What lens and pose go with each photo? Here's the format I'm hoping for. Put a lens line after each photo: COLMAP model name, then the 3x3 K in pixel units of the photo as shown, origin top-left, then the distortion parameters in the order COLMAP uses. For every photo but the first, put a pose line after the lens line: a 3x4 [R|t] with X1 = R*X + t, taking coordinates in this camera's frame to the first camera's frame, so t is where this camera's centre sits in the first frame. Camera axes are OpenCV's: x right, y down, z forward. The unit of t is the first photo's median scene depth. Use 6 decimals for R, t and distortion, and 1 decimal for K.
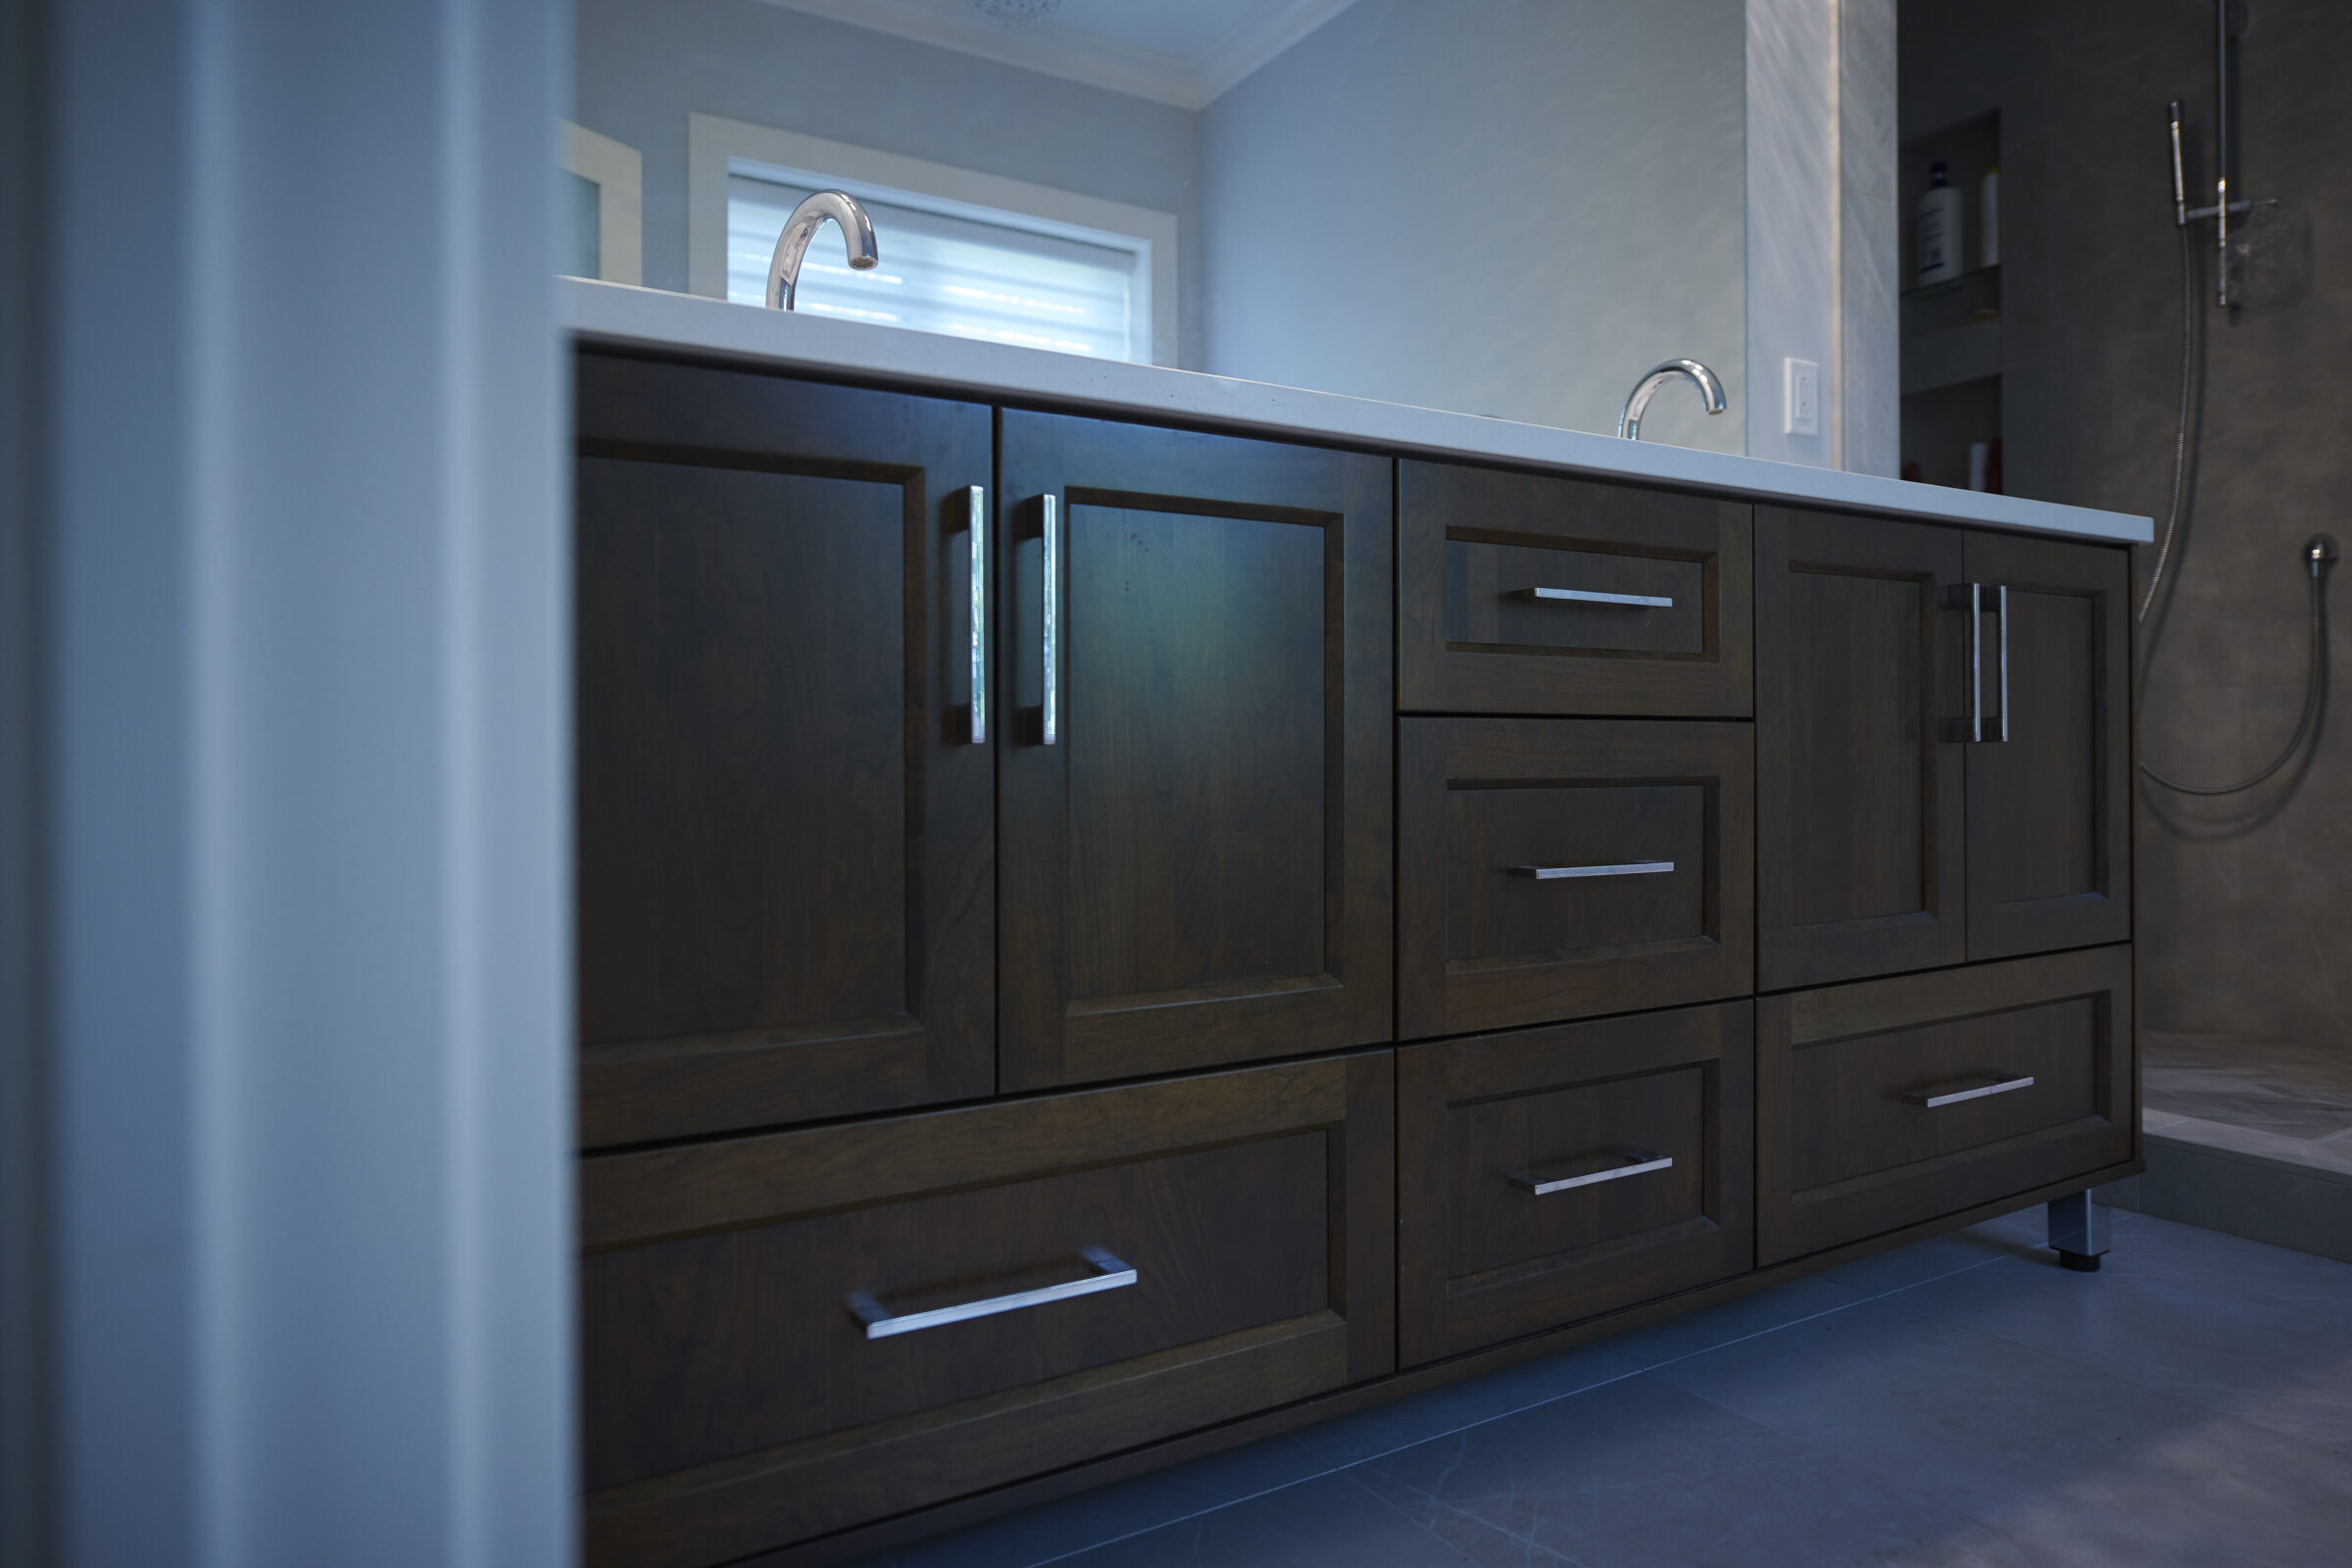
lens RADIAL K [[1477.3, 0, 1172.0], [0, 1477.3, 758.4], [0, 0, 1]] dist [-0.003674, -0.002284]
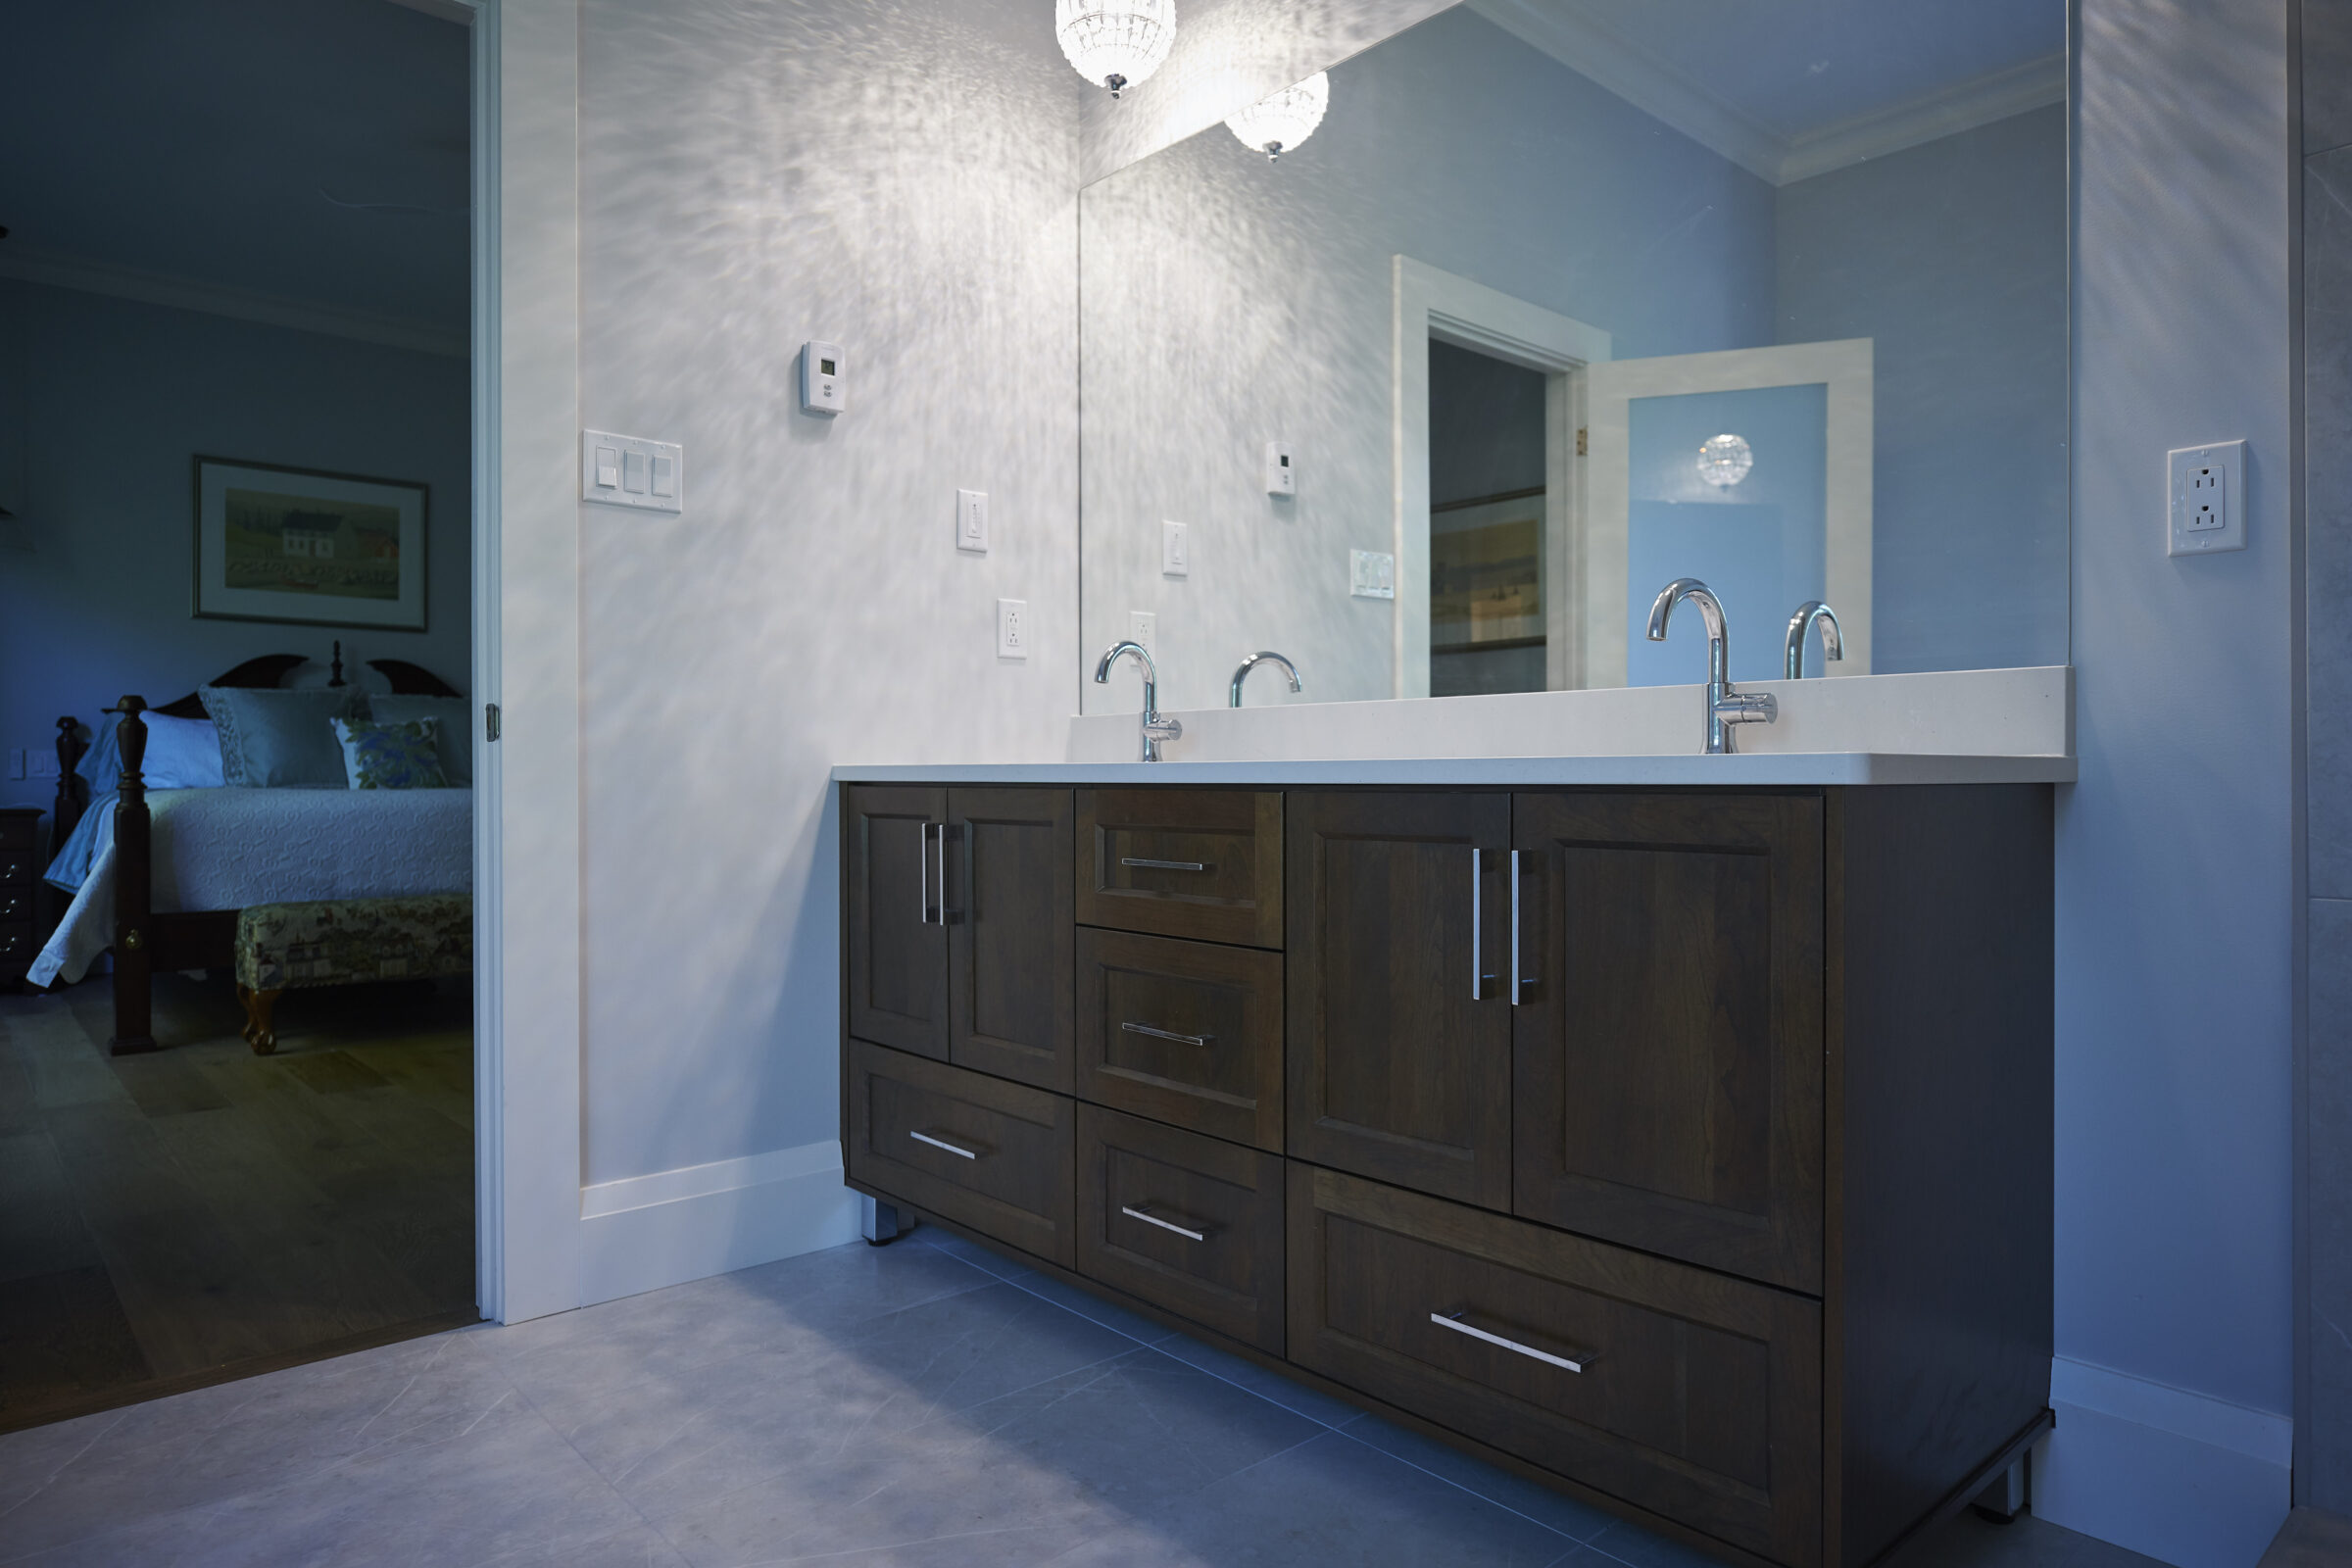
lens RADIAL K [[1453.2, 0, 1188.1], [0, 1453.2, 780.9], [0, 0, 1]] dist [-0.003190, 0.000488]
pose [[0.180548, 0.009022, -0.983525, 0.997633], [-0.000458, 0.999959, 0.009089, -0.115344], [0.983566, -0.001191, 0.180545, 0.400773]]
